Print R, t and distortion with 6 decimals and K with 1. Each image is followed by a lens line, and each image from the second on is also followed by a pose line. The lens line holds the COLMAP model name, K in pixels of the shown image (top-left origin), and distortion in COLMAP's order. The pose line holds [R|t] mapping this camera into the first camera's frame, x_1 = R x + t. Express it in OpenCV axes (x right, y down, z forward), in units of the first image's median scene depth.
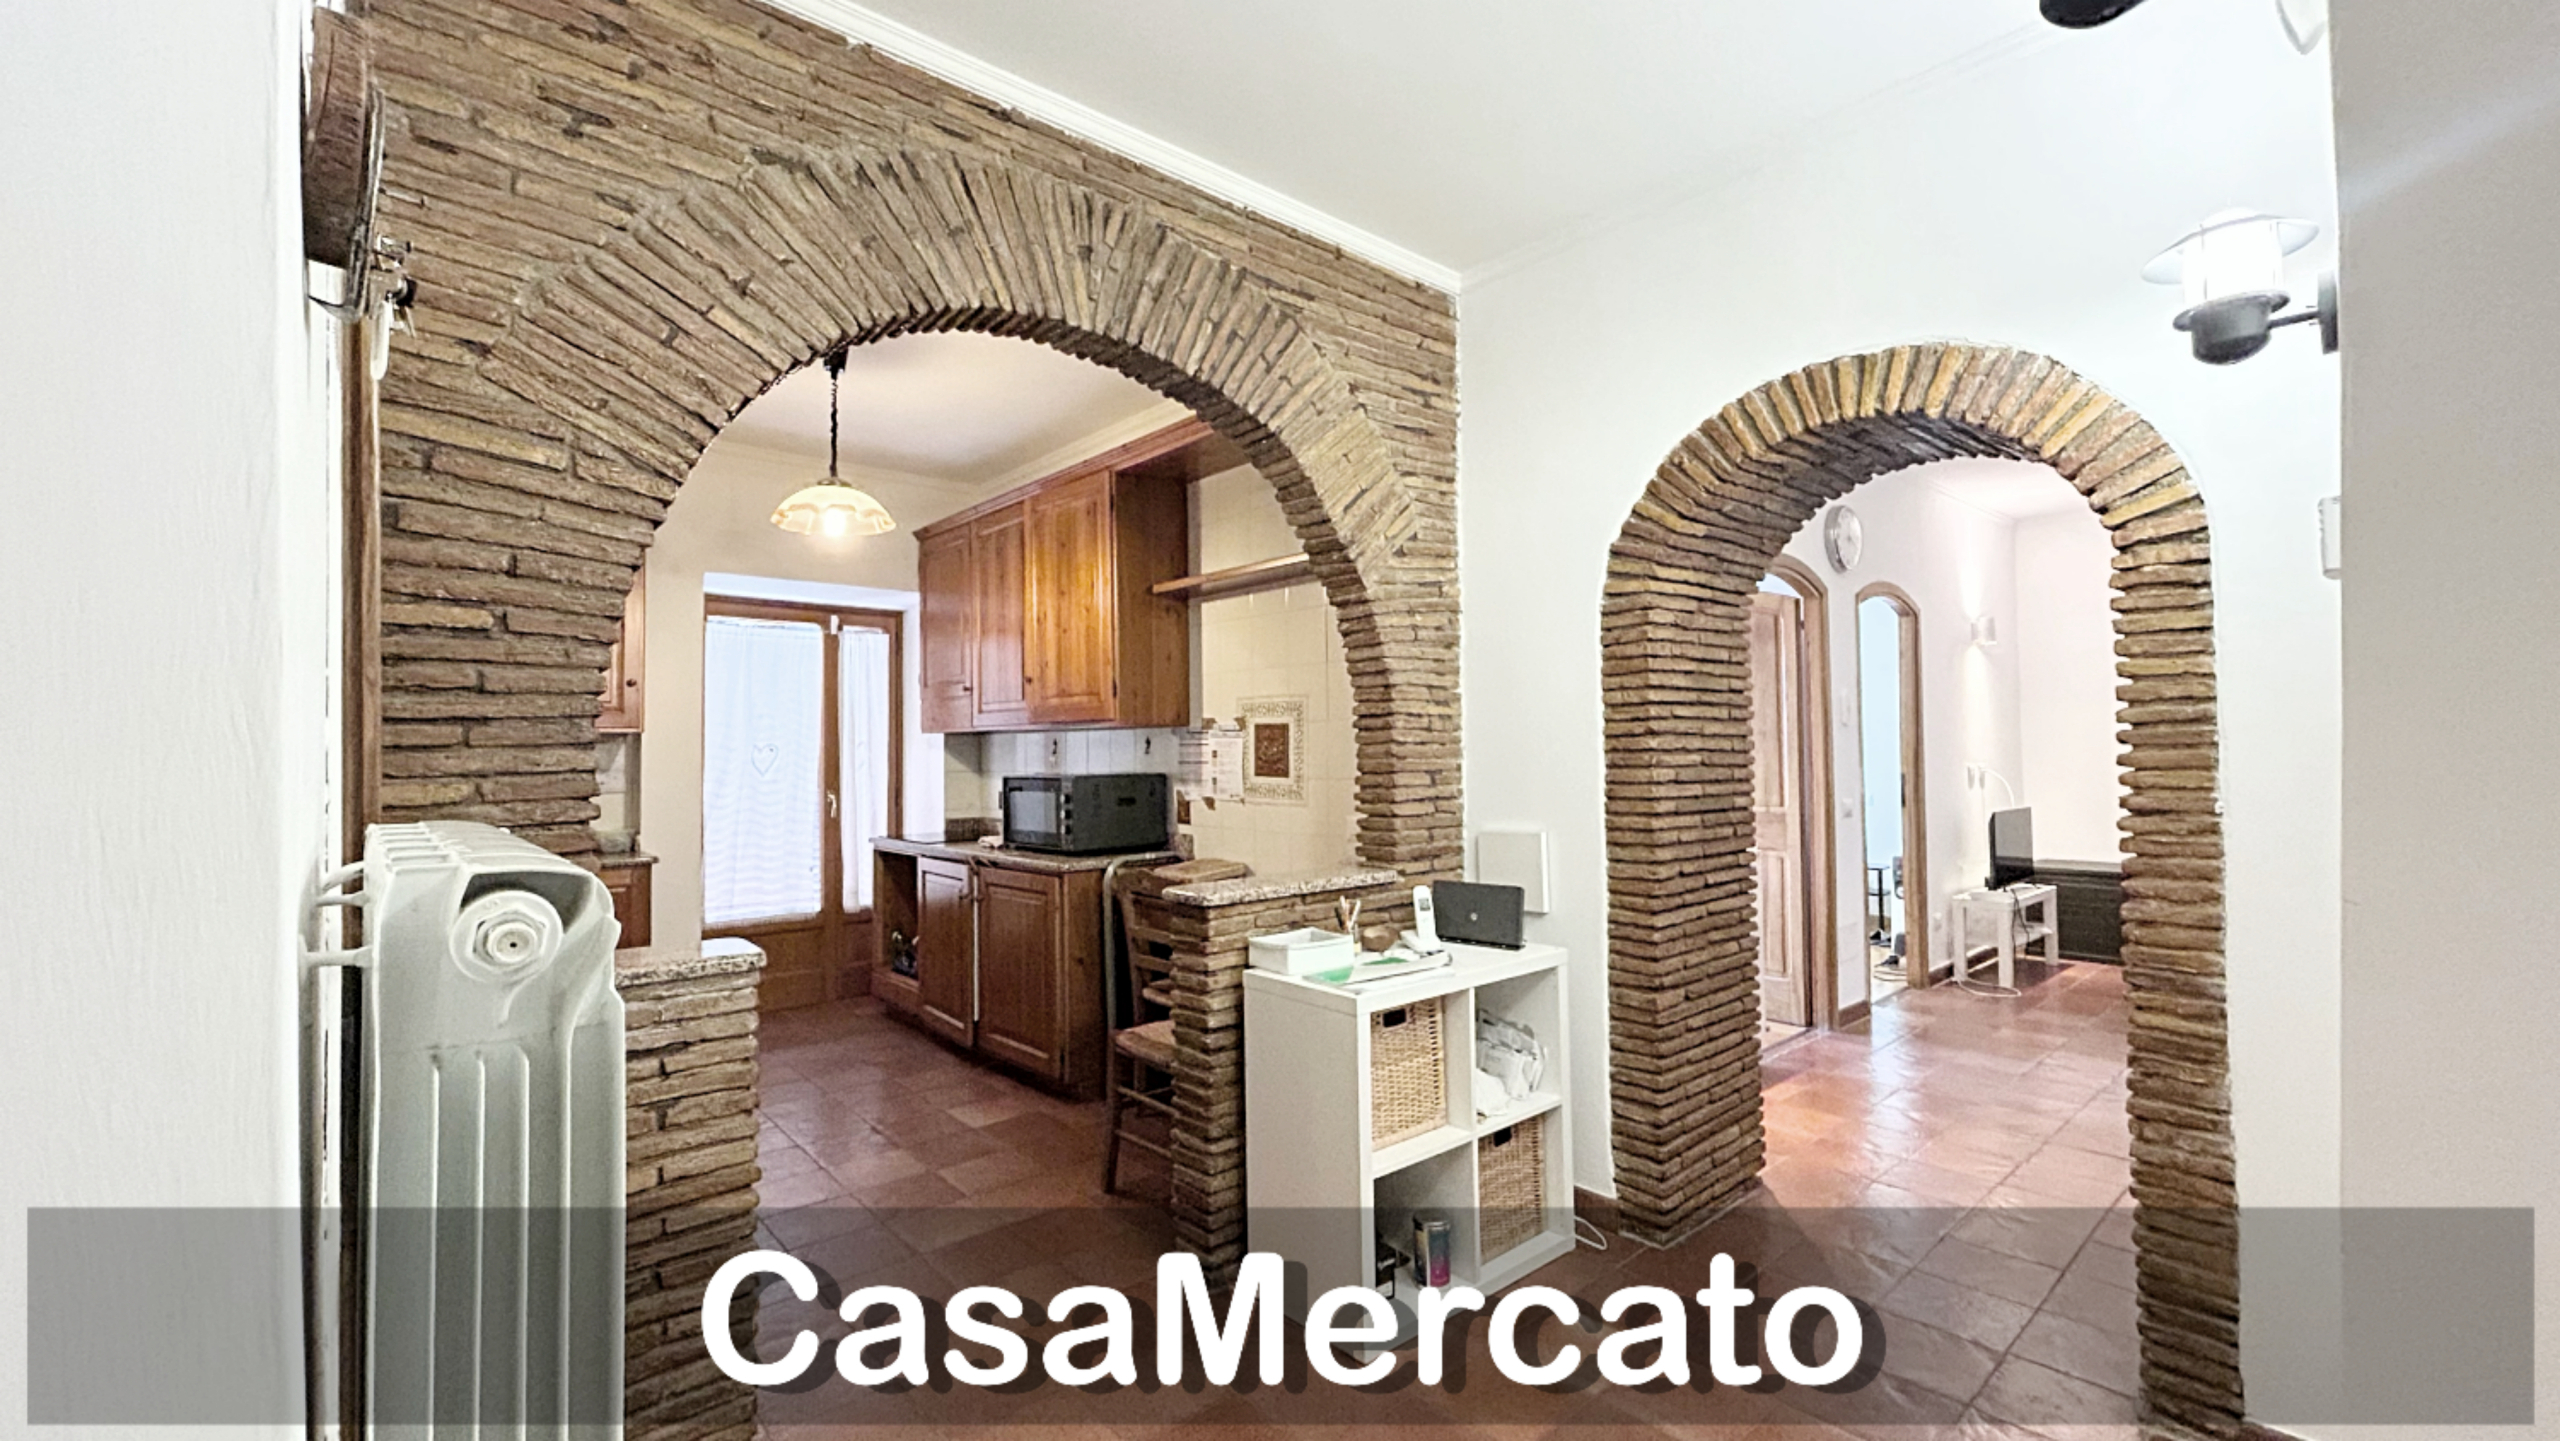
lens RADIAL K [[1052.4, 0, 1278.4], [0, 1052.4, 721.1], [0, 0, 1]] dist [0.003241, 0.000038]
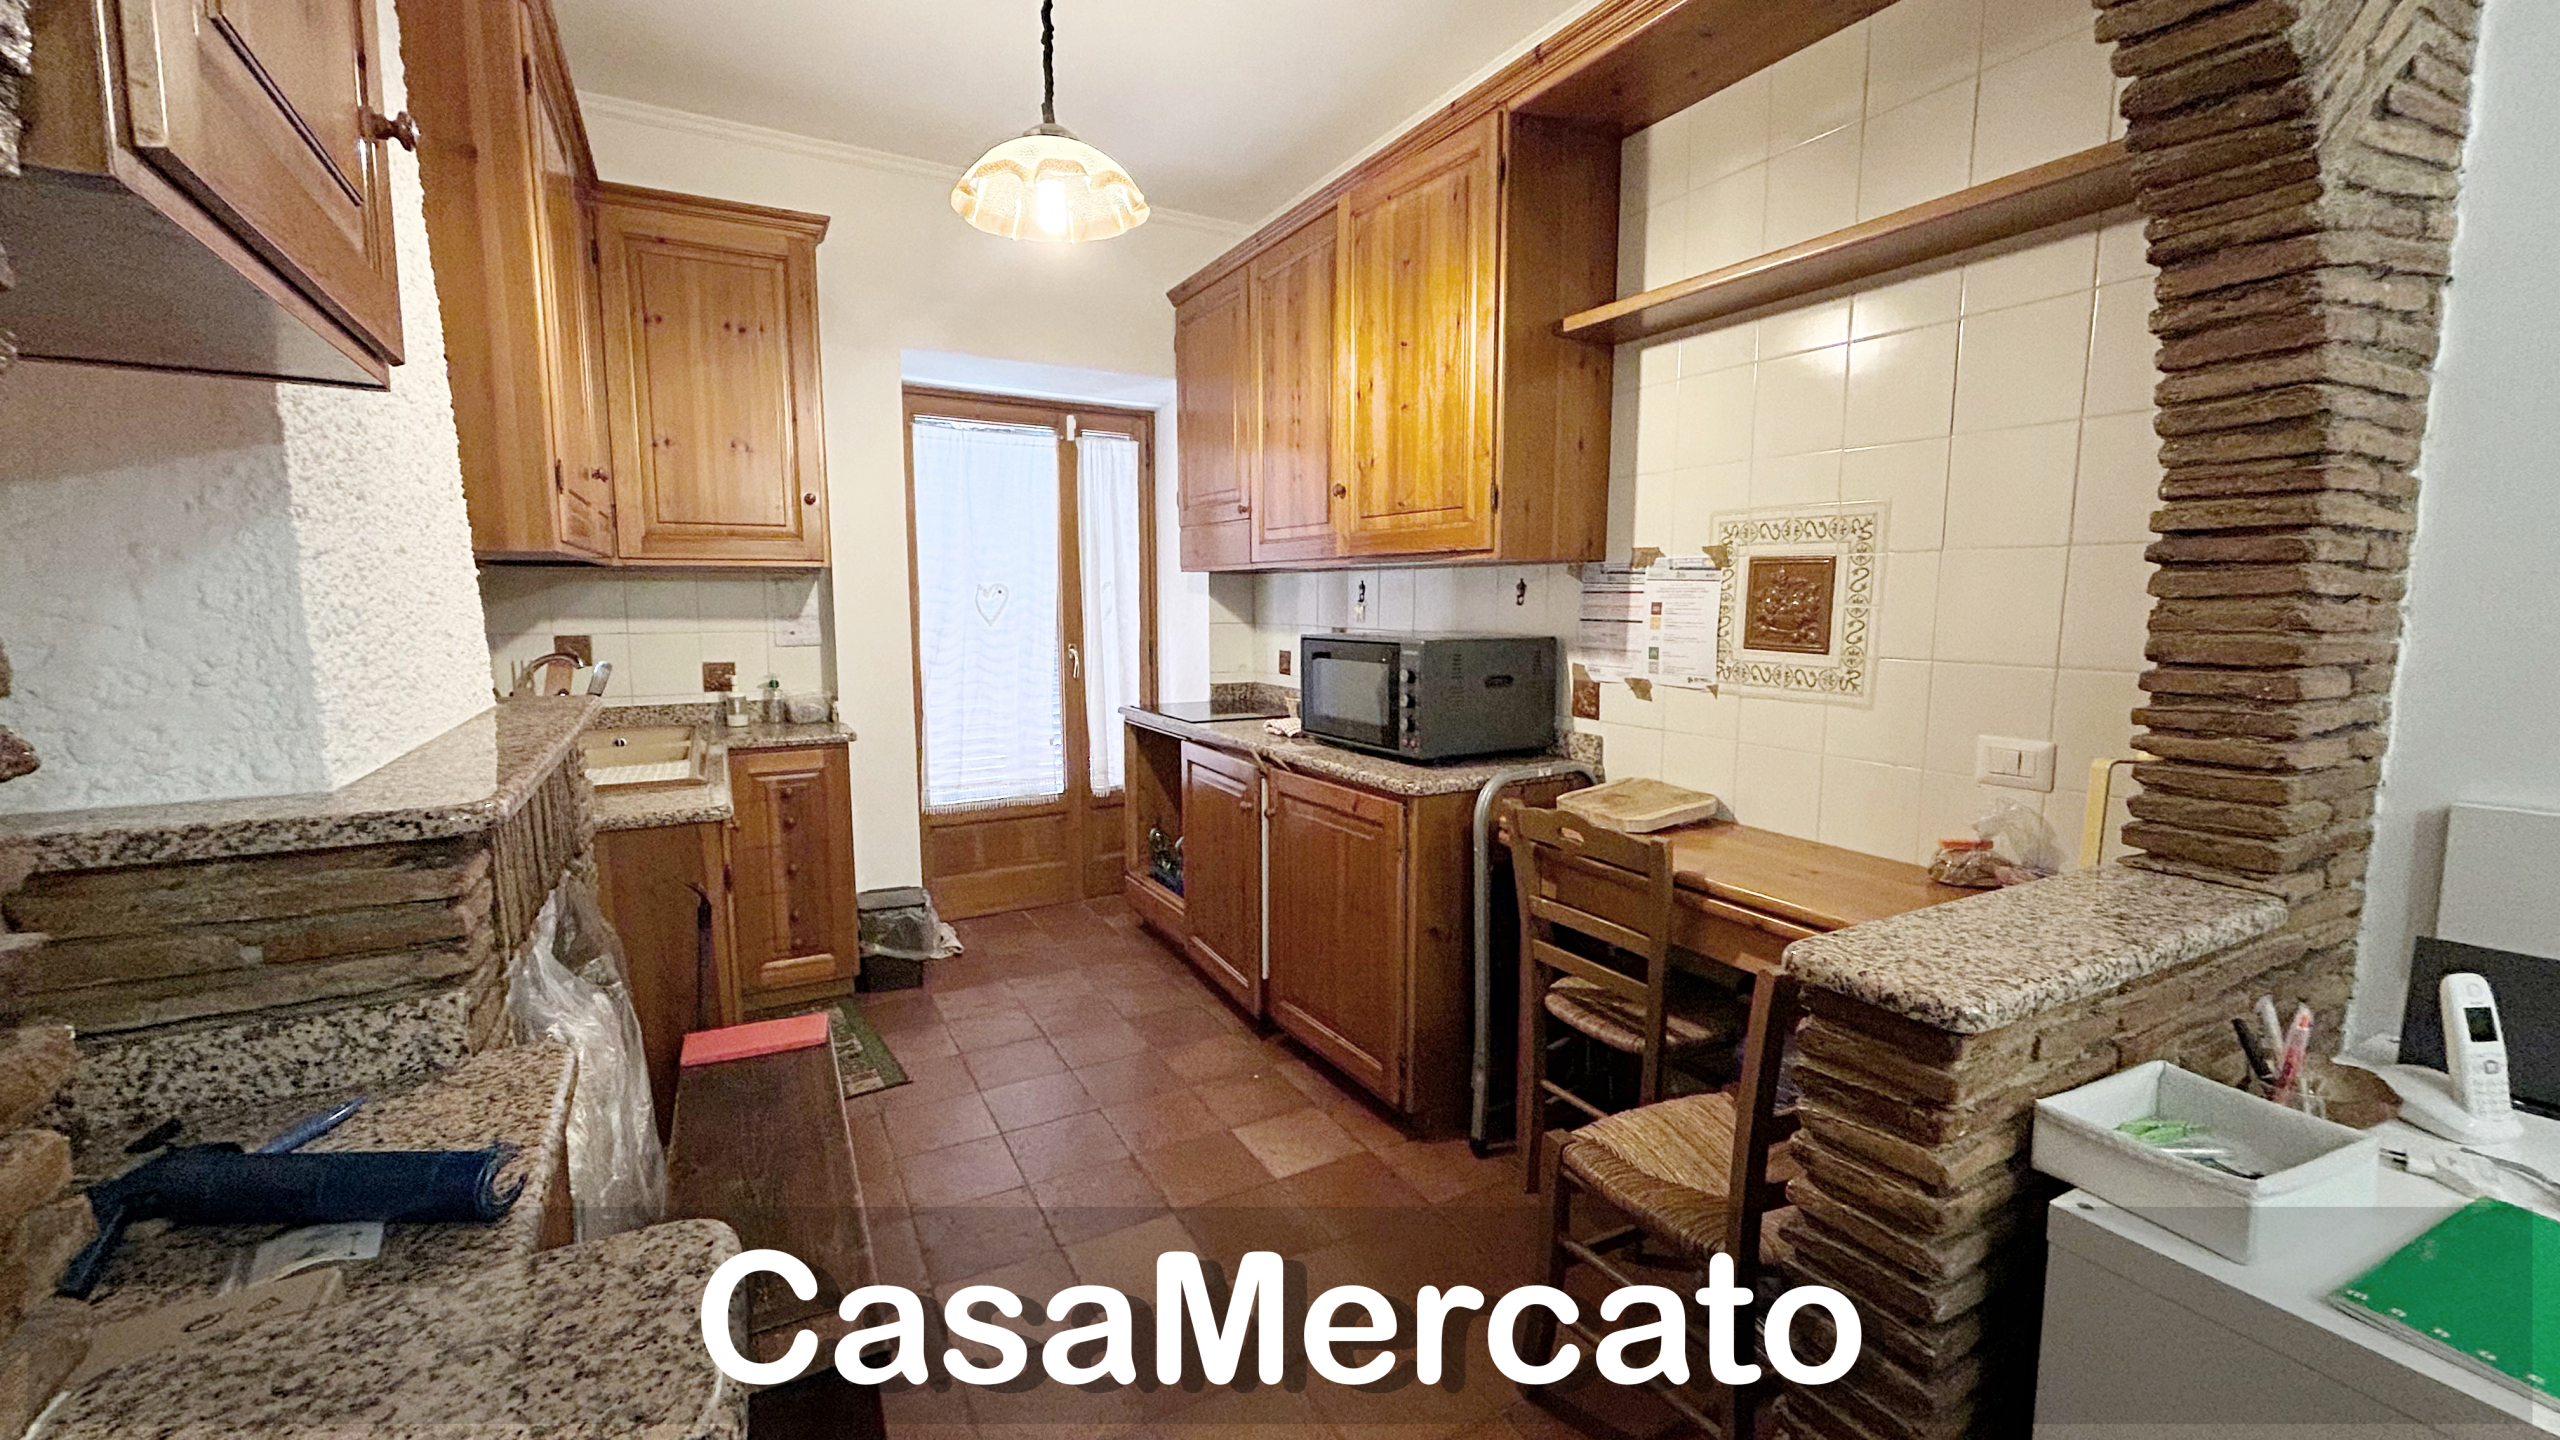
lens RADIAL K [[1025.7, 0, 1275.3], [0, 1025.7, 719.1], [0, 0, 1]] dist [-0.000151, -0.000746]
pose [[0.975875, 0.037284, -0.215125, -0.208301], [-0.004659, 0.988643, 0.150210, 0.009922], [0.218282, -0.145584, 0.964965, 0.542668]]
